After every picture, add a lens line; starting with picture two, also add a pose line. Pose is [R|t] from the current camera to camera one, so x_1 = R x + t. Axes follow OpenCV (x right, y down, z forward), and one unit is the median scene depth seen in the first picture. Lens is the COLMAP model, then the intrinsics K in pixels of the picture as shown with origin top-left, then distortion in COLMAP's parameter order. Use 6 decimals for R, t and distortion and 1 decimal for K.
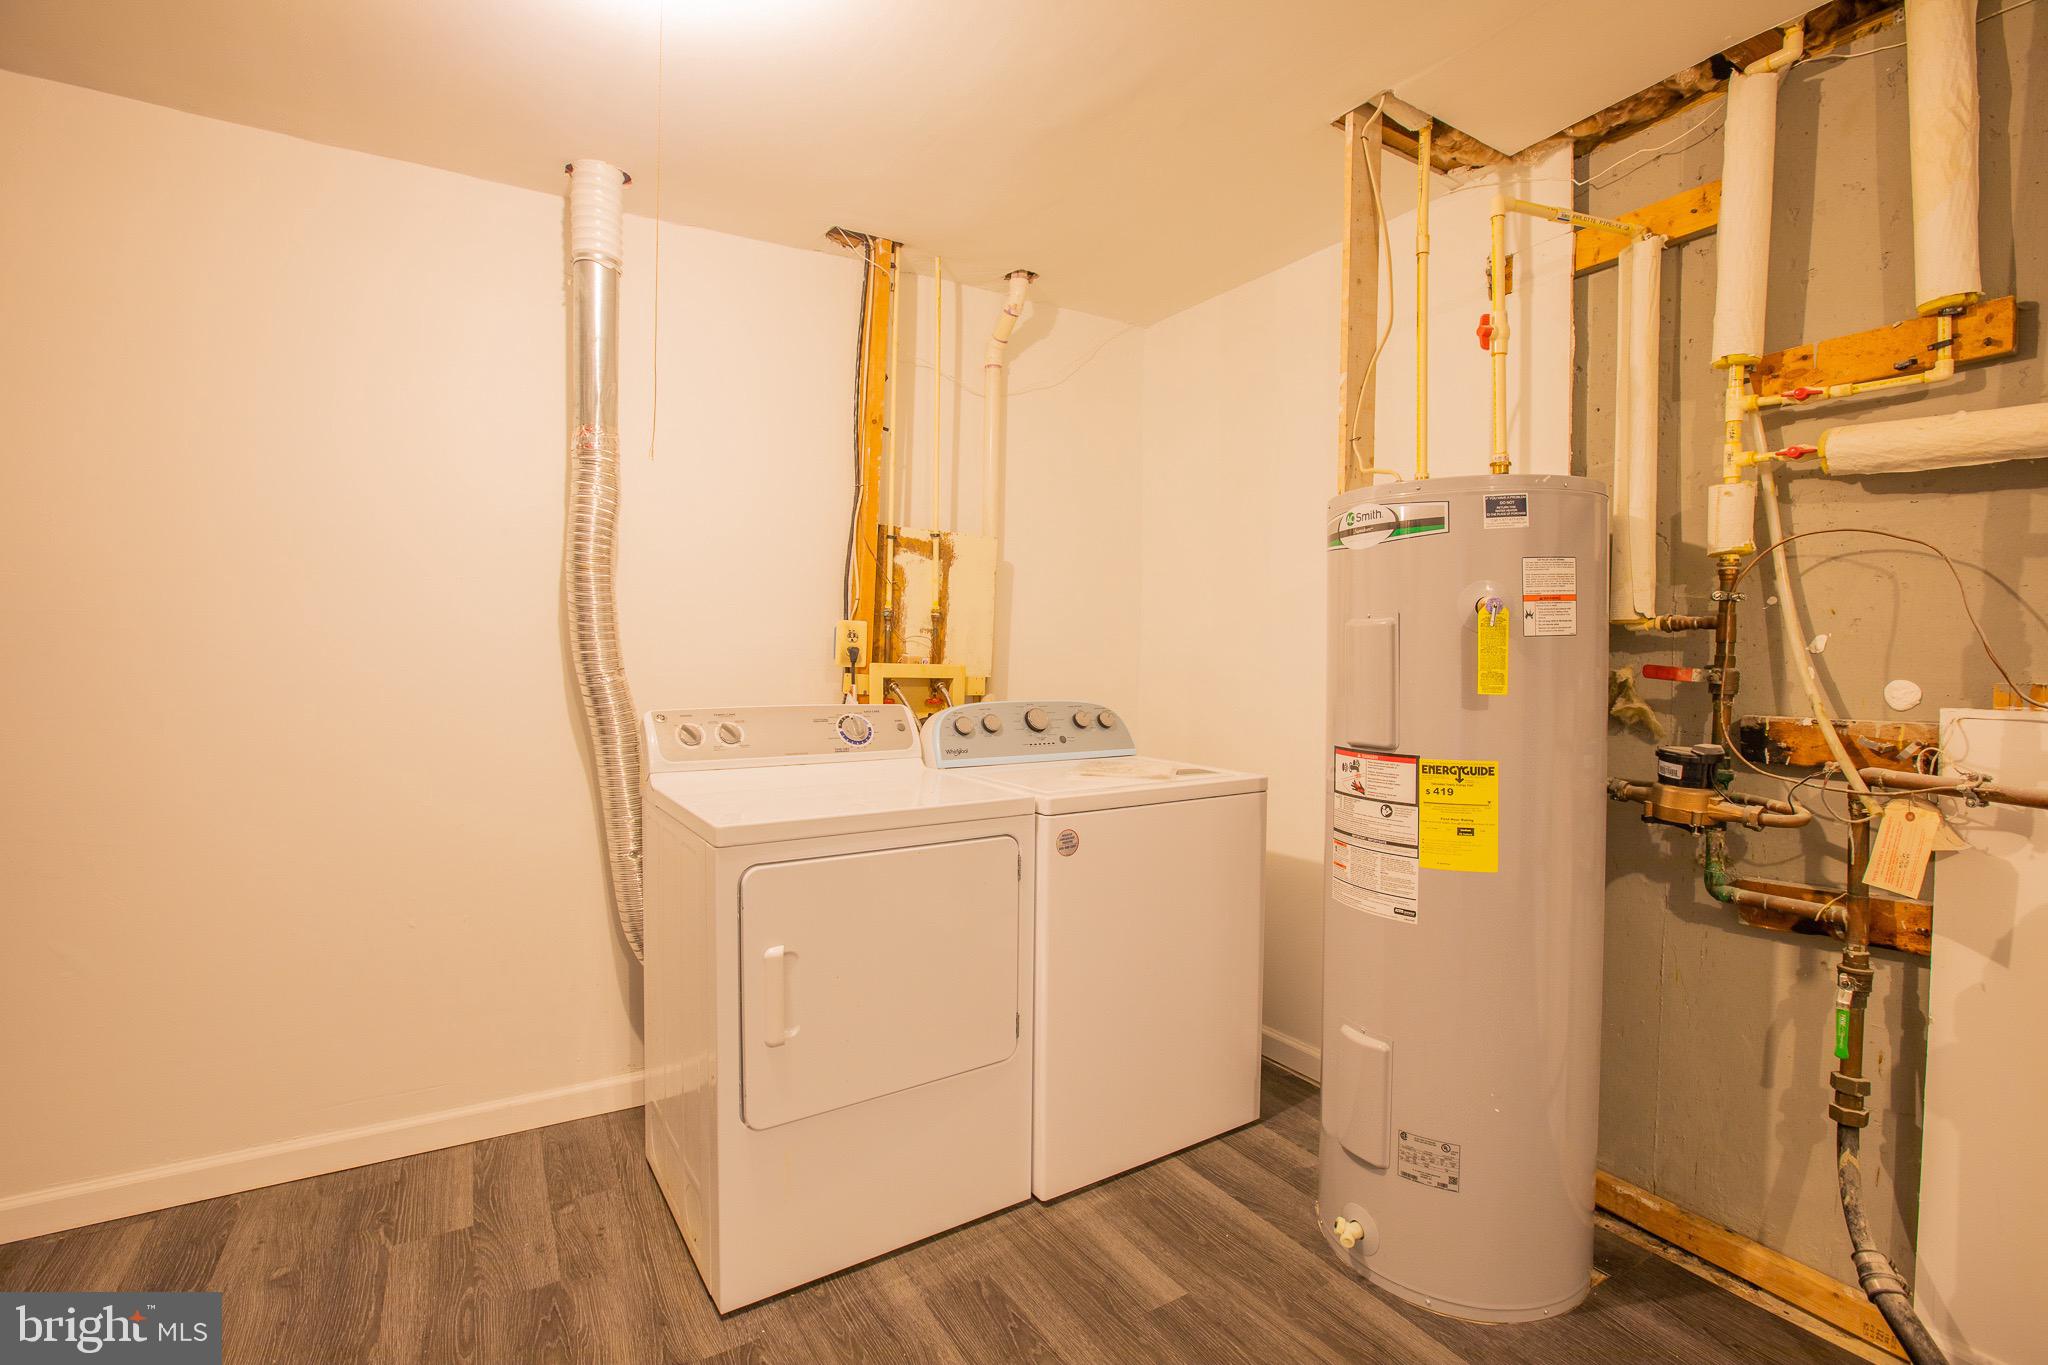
lens RADIAL K [[921.1, 0, 1022.8], [0, 921.1, 675.4], [0, 0, 1]] dist [-0.070453, 0.041881]
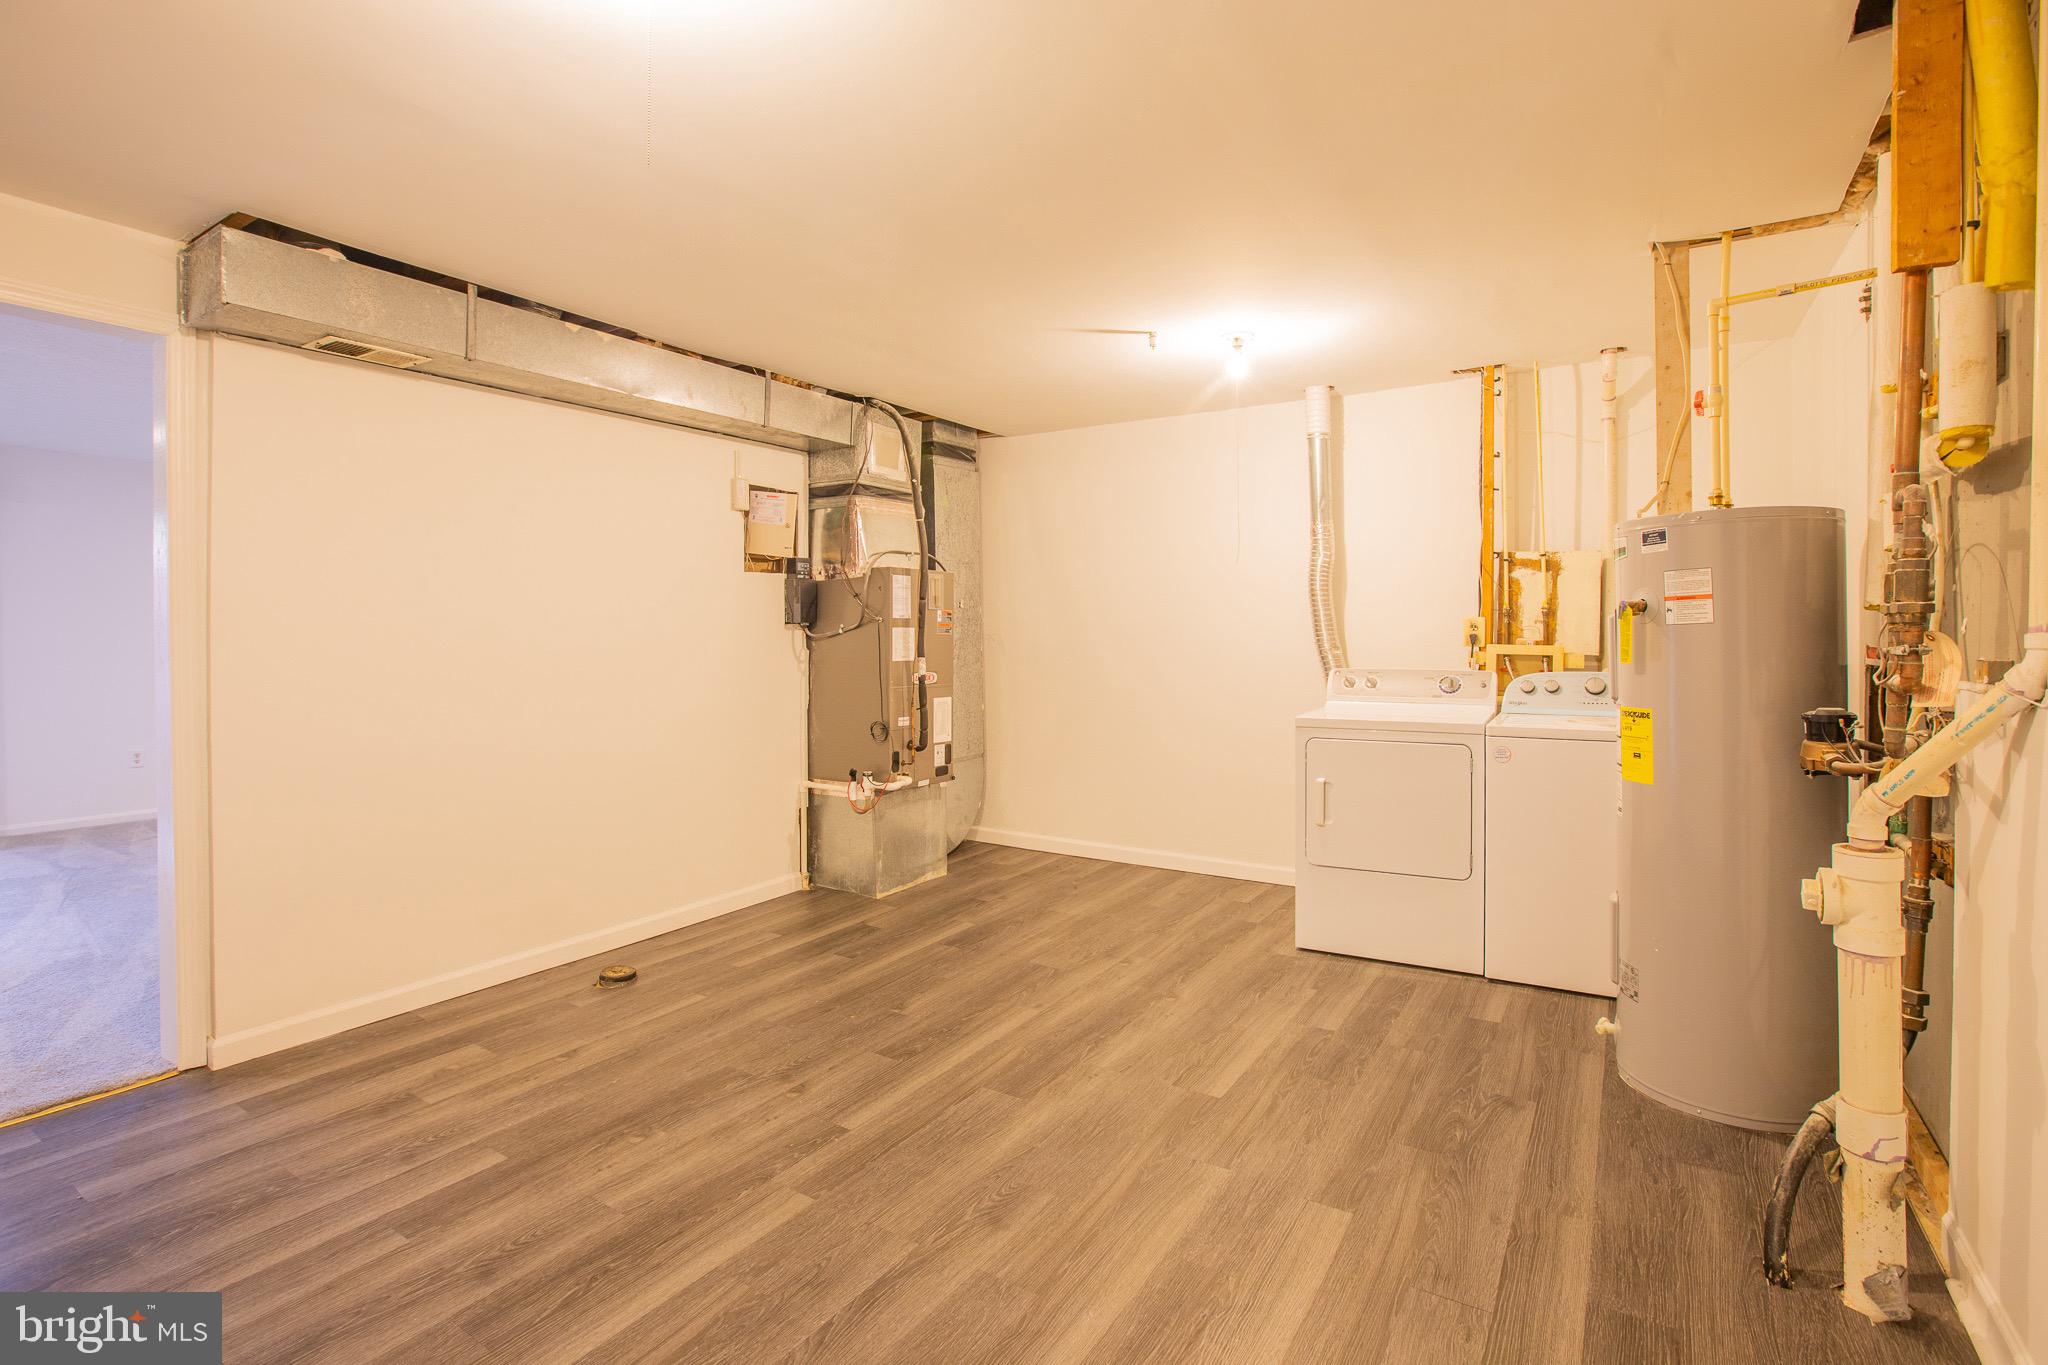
lens RADIAL K [[933.5, 0, 1020.5], [0, 933.5, 654.4], [0, 0, 1]] dist [-0.049099, 0.017643]
pose [[0.427883, 0.010436, -0.903774, 0.894403], [-0.016224, 0.999861, 0.003864, 0.010108], [0.903689, 0.013010, 0.427993, -0.359237]]
